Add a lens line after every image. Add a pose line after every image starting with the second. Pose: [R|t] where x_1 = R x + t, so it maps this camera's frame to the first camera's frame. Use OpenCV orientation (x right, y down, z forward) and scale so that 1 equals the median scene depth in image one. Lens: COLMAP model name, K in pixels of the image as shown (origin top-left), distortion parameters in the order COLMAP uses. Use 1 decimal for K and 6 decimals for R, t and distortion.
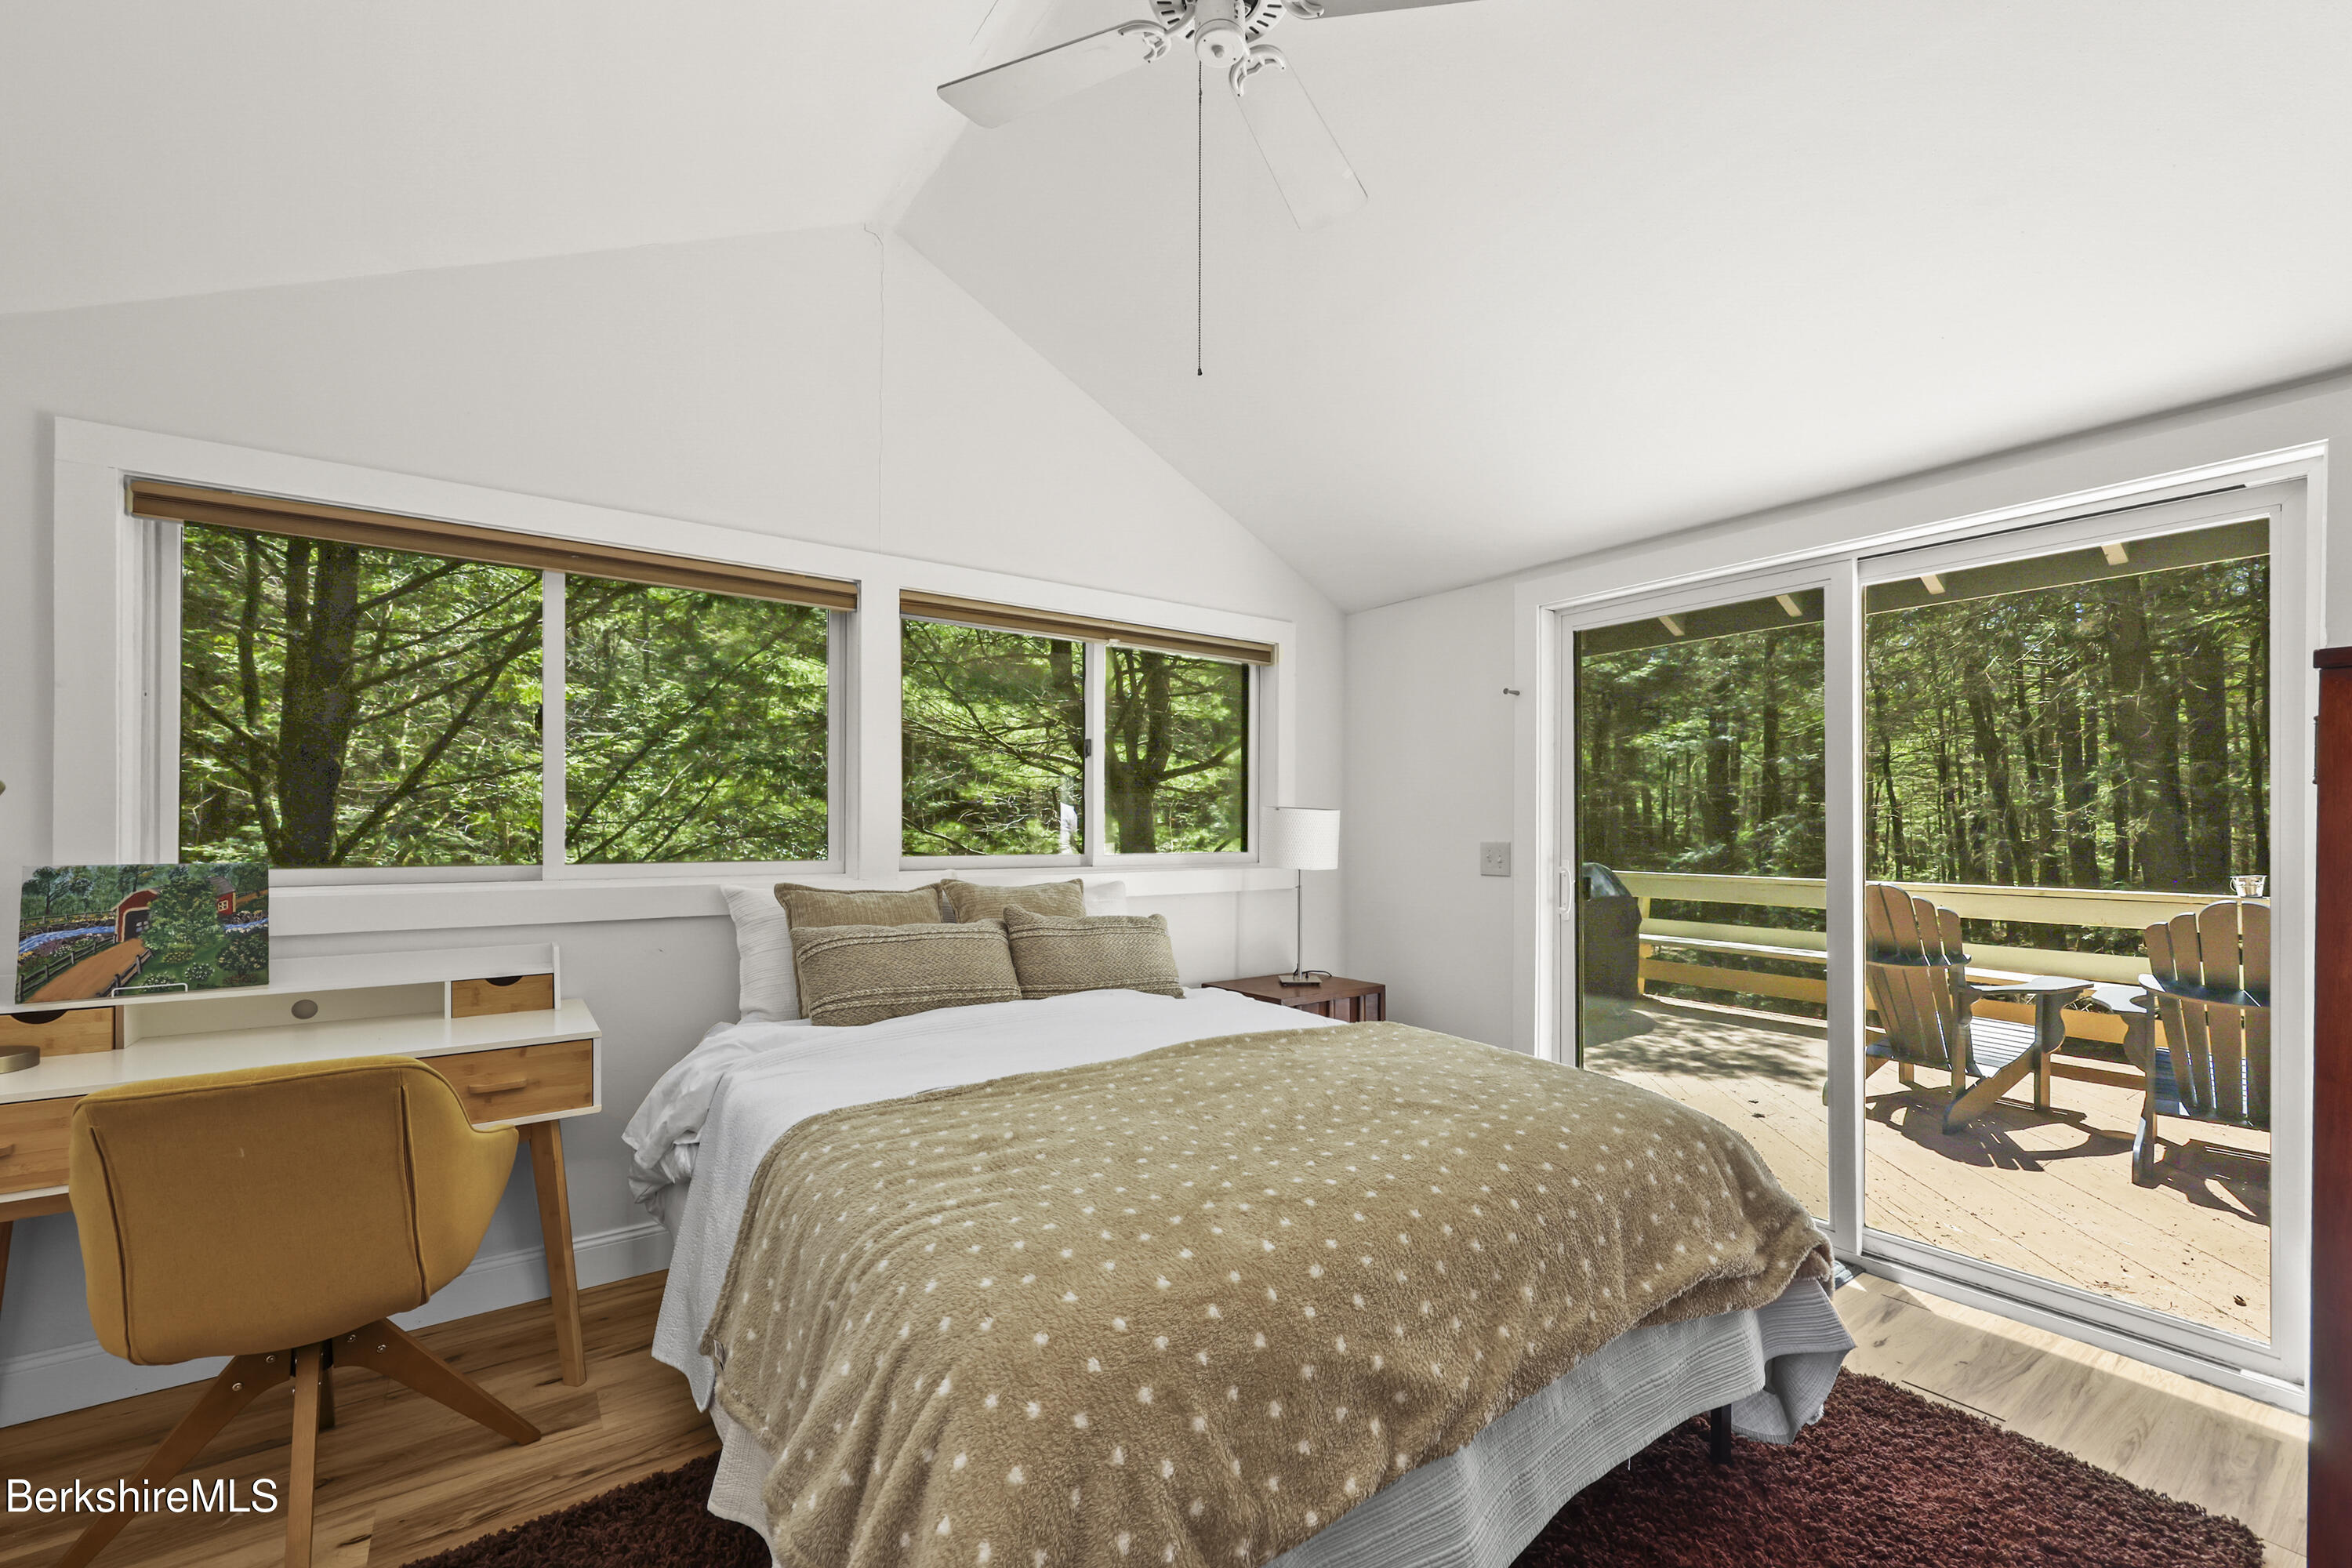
lens RADIAL K [[969.2, 0, 1182.8], [0, 969.2, 821.4], [0, 0, 1]] dist [-0.000775, 0.000019]
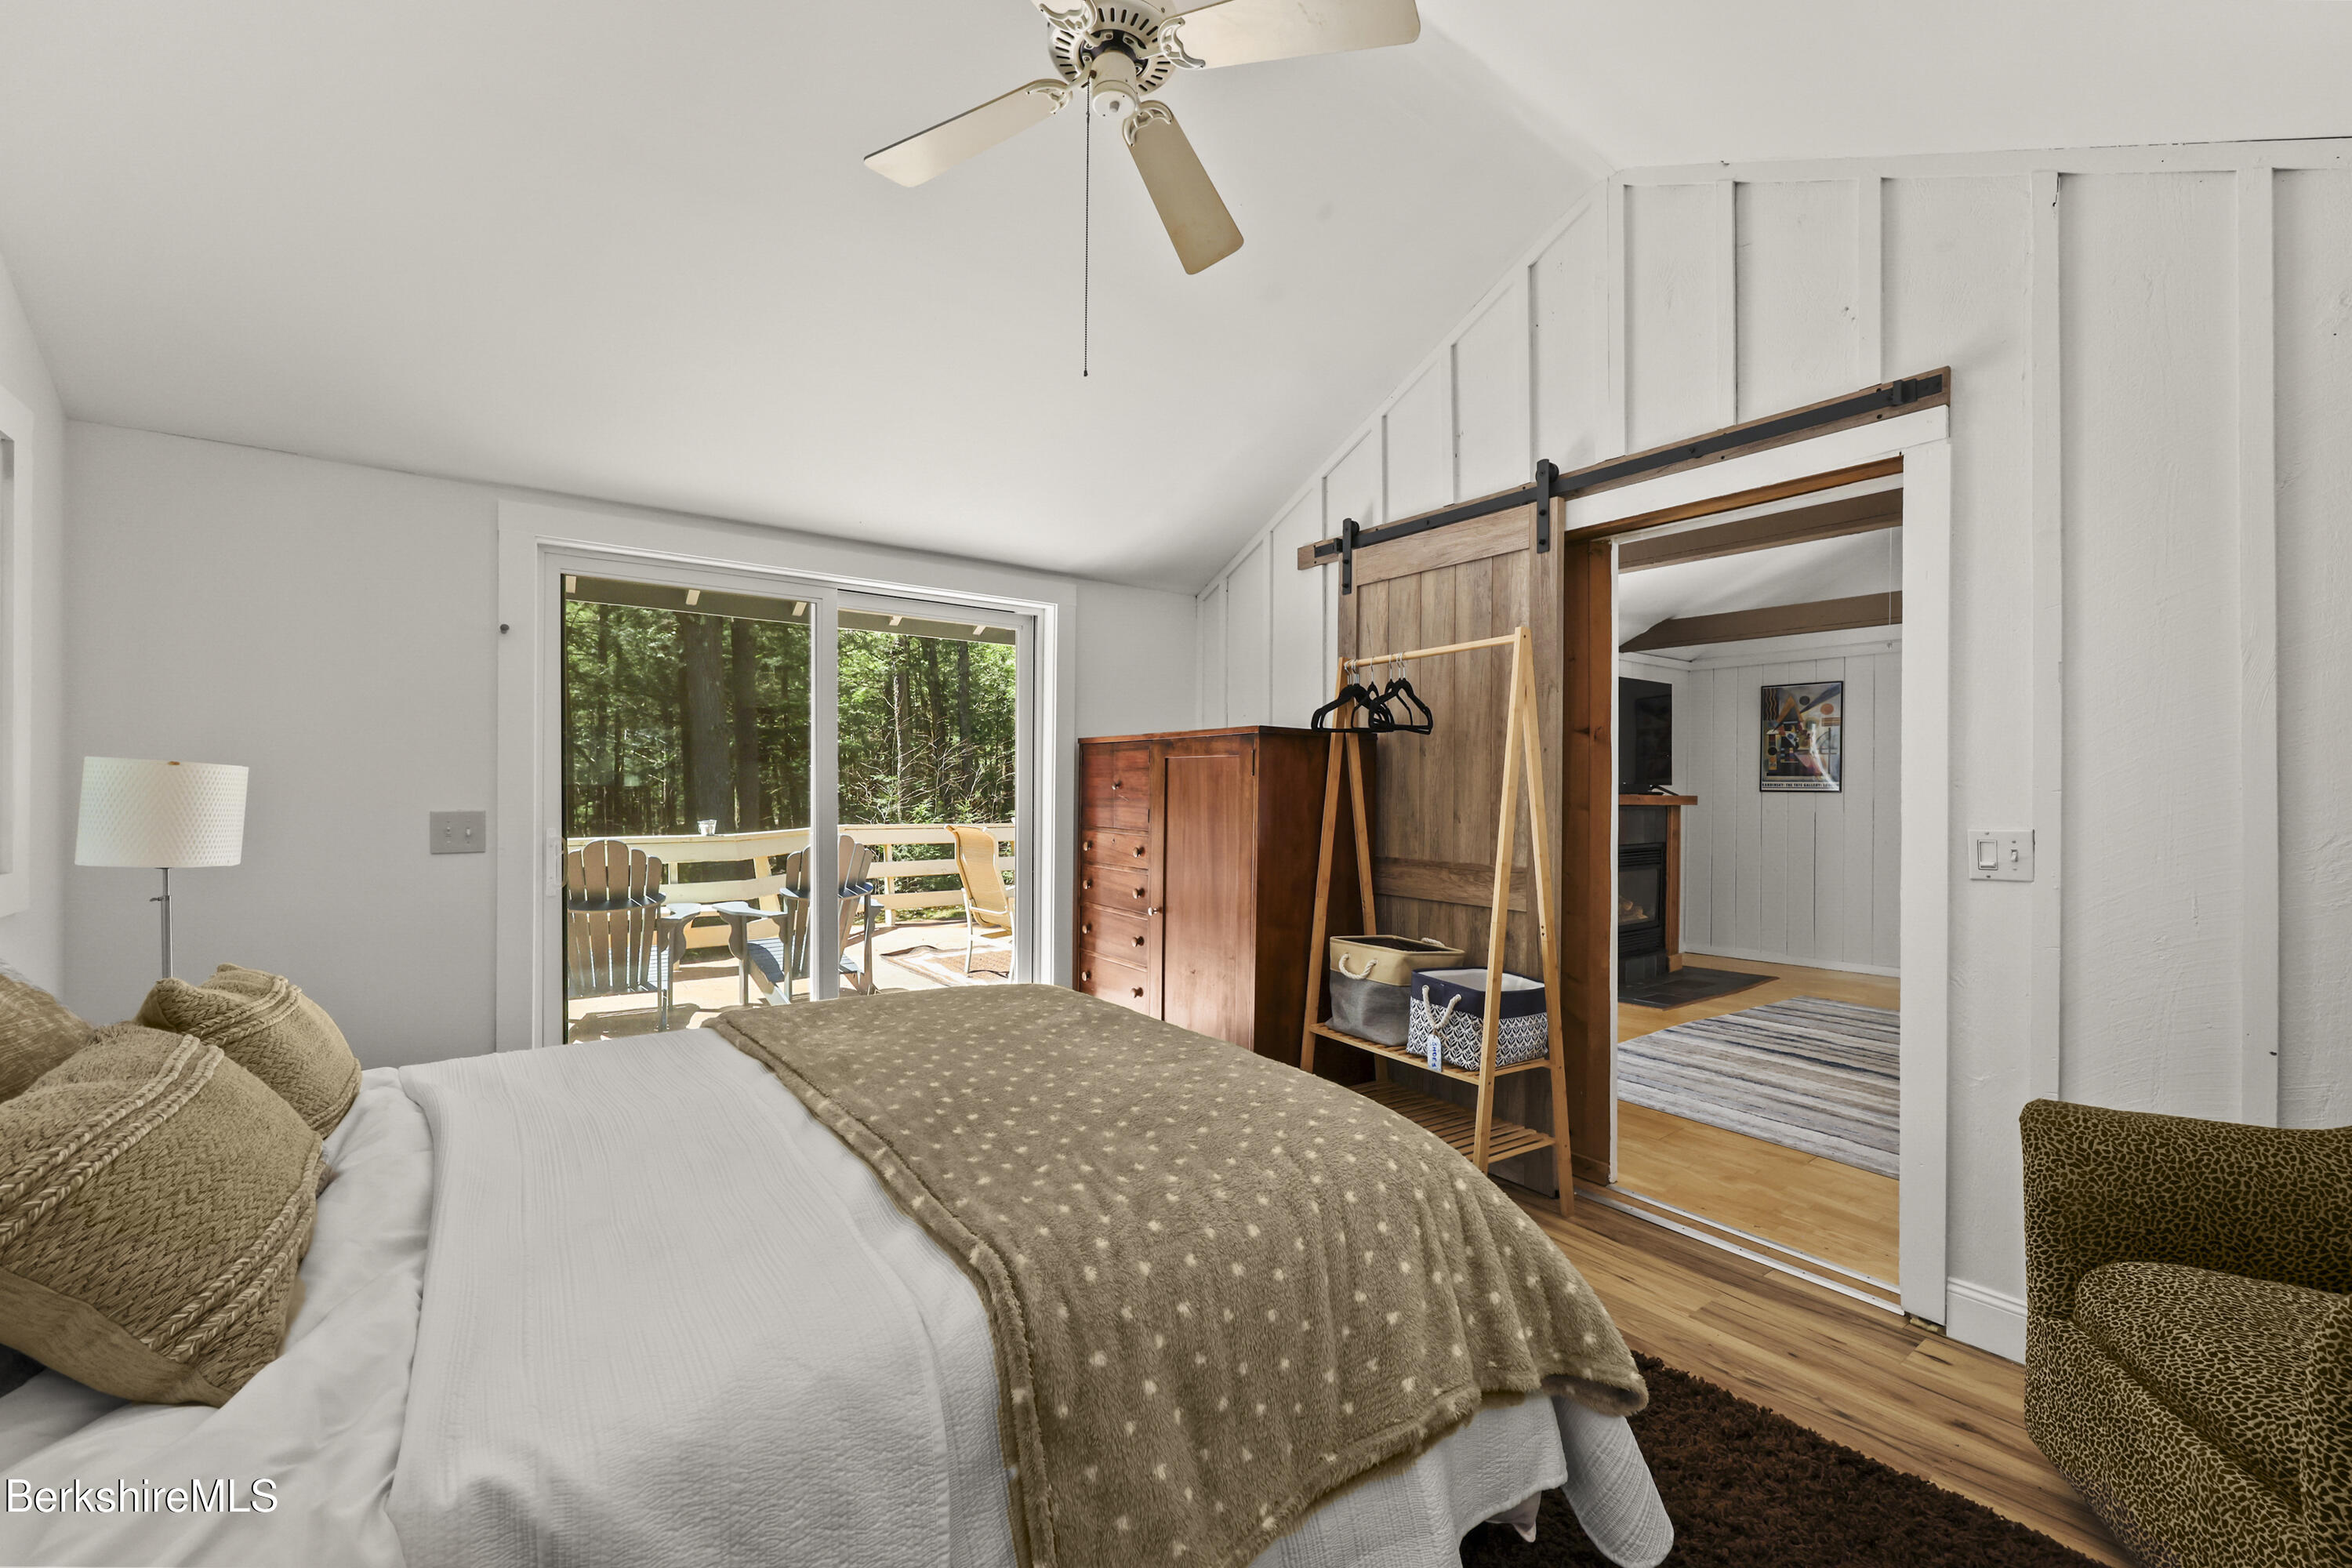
lens RADIAL K [[952.1, 0, 1196.7], [0, 952.1, 787.2], [0, 0, 1]] dist [0.000081, 0.000065]
pose [[-0.032283, -0.001651, 0.999477, -0.605879], [-0.006632, 0.999977, 0.001437, -0.003177], [-0.999457, -0.006582, -0.032293, 0.525313]]
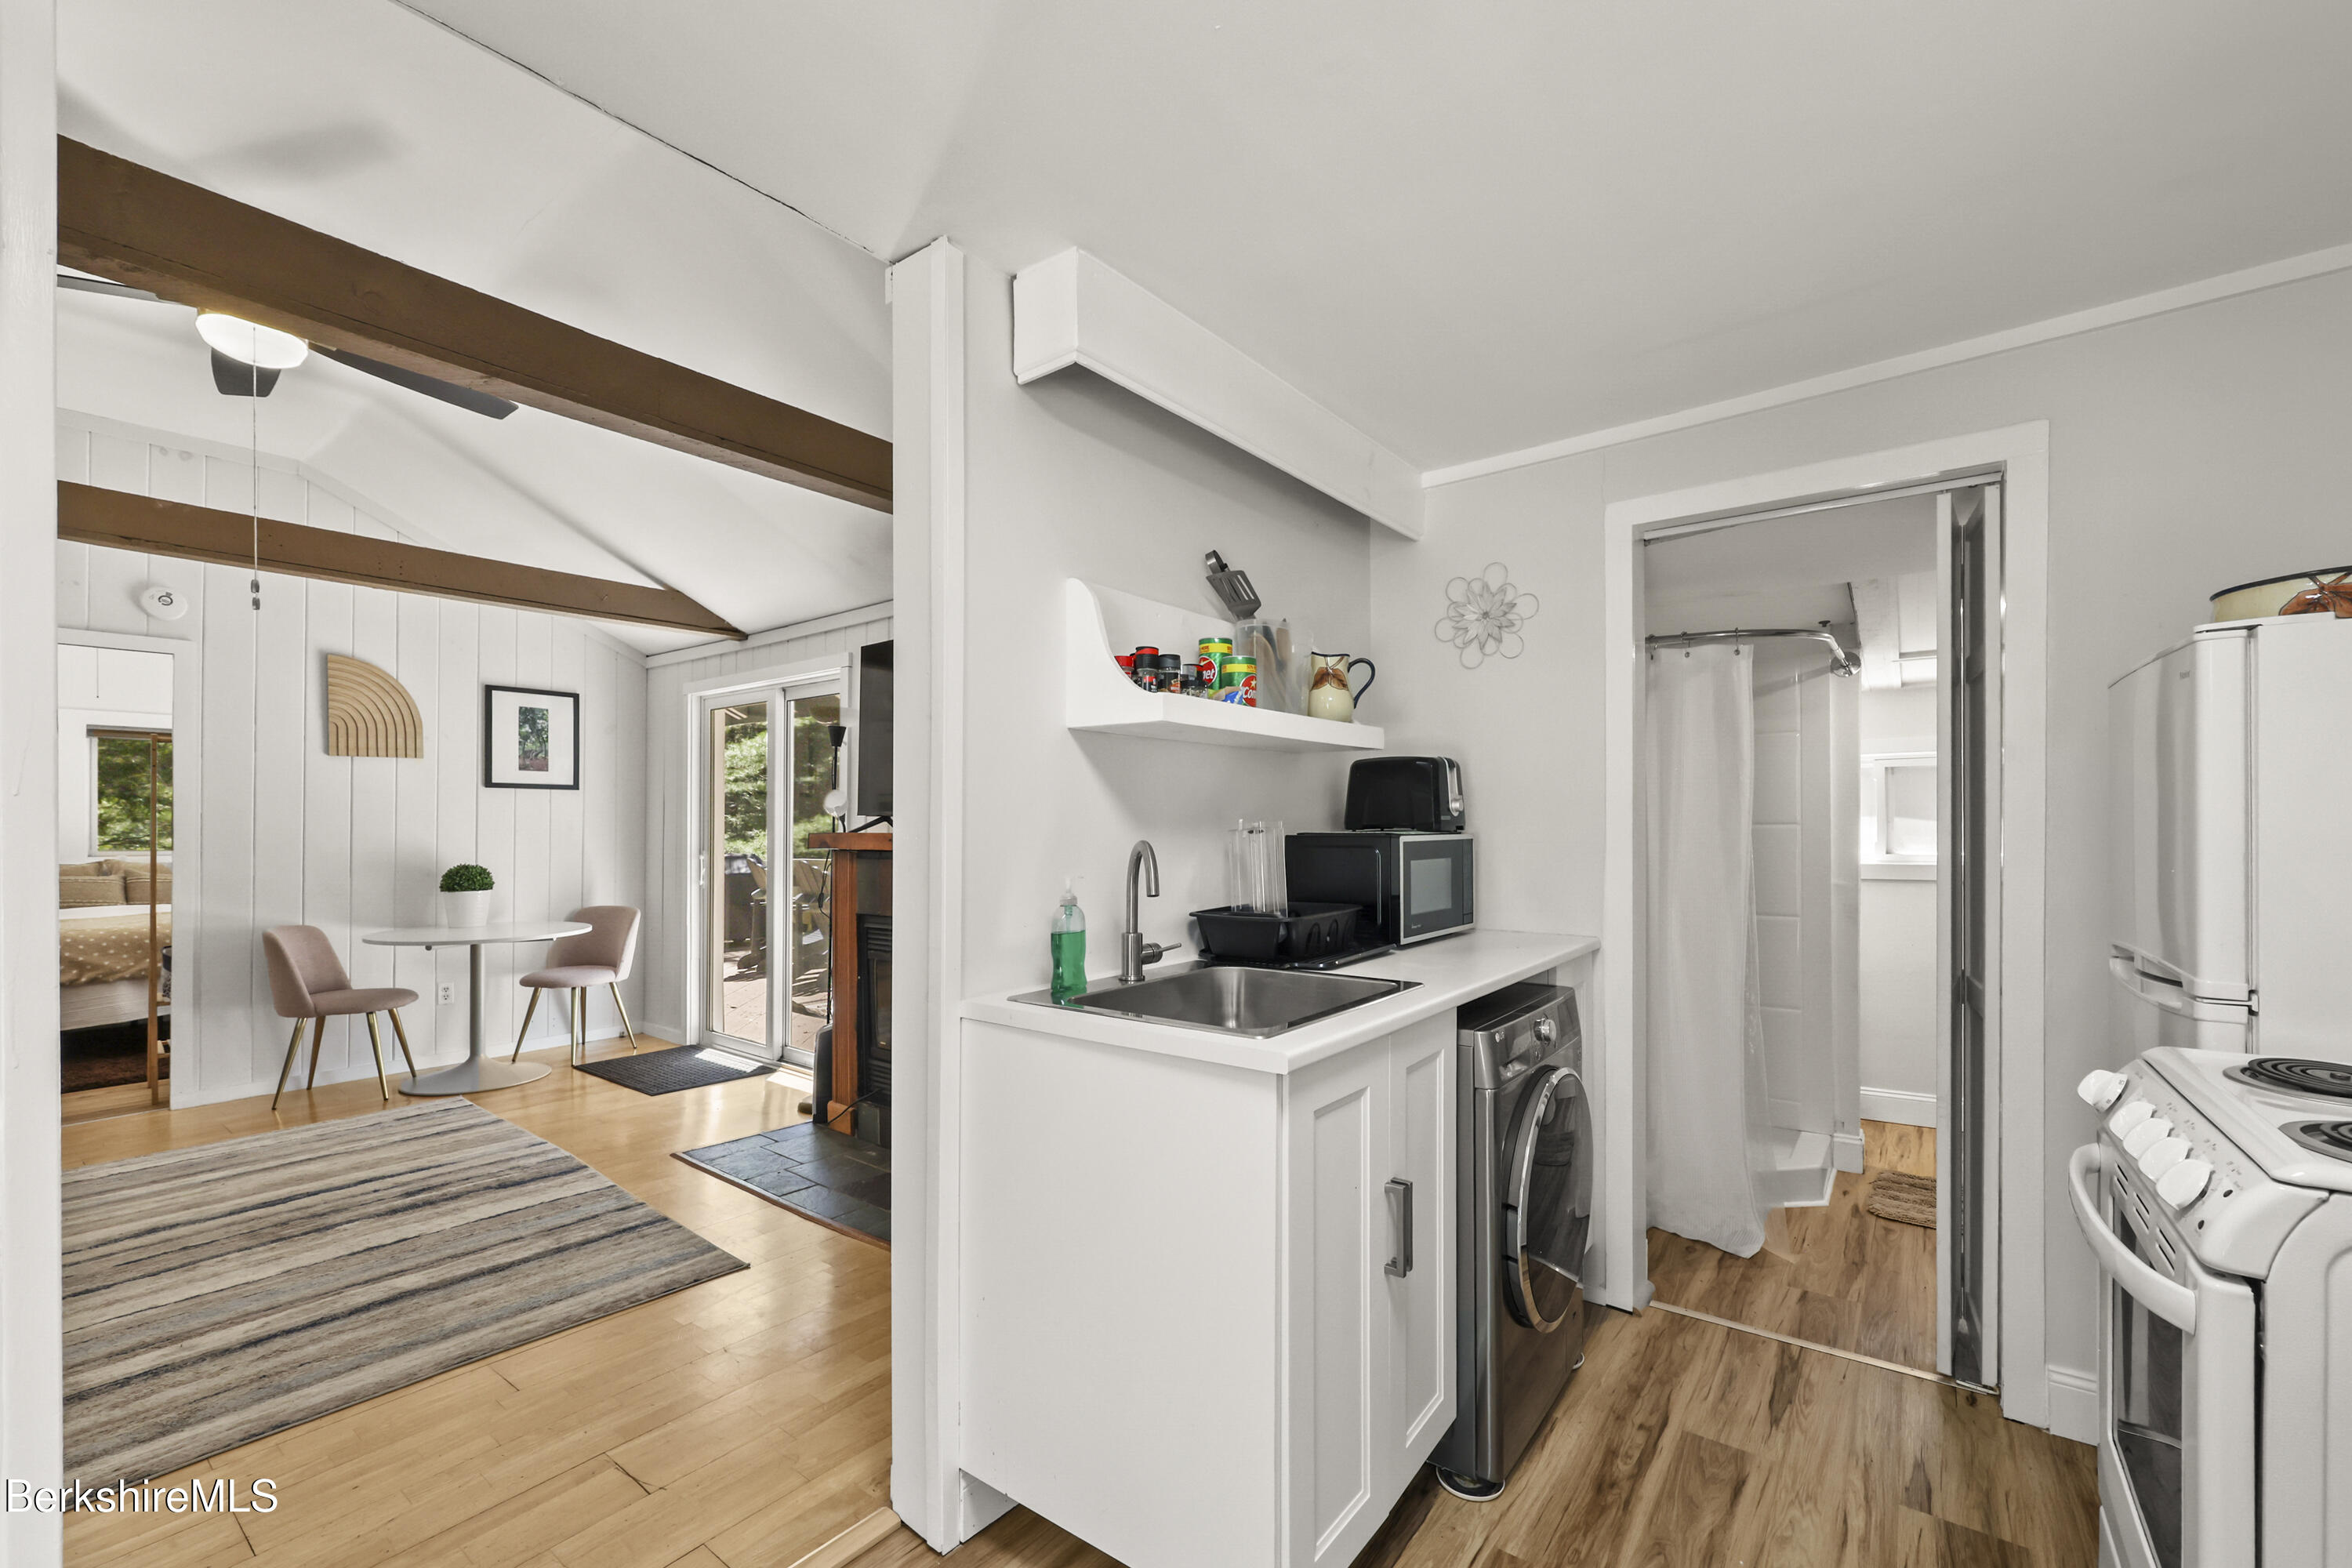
lens RADIAL K [[969.2, 0, 1182.8], [0, 969.2, 821.4], [0, 0, 1]] dist [-0.000775, 0.000019]
pose [[0.957651, -0.006163, 0.287867, 1.514273], [0.007977, 0.999955, -0.005130, 0.005183], [-0.287822, 0.007209, 0.957657, -1.873632]]
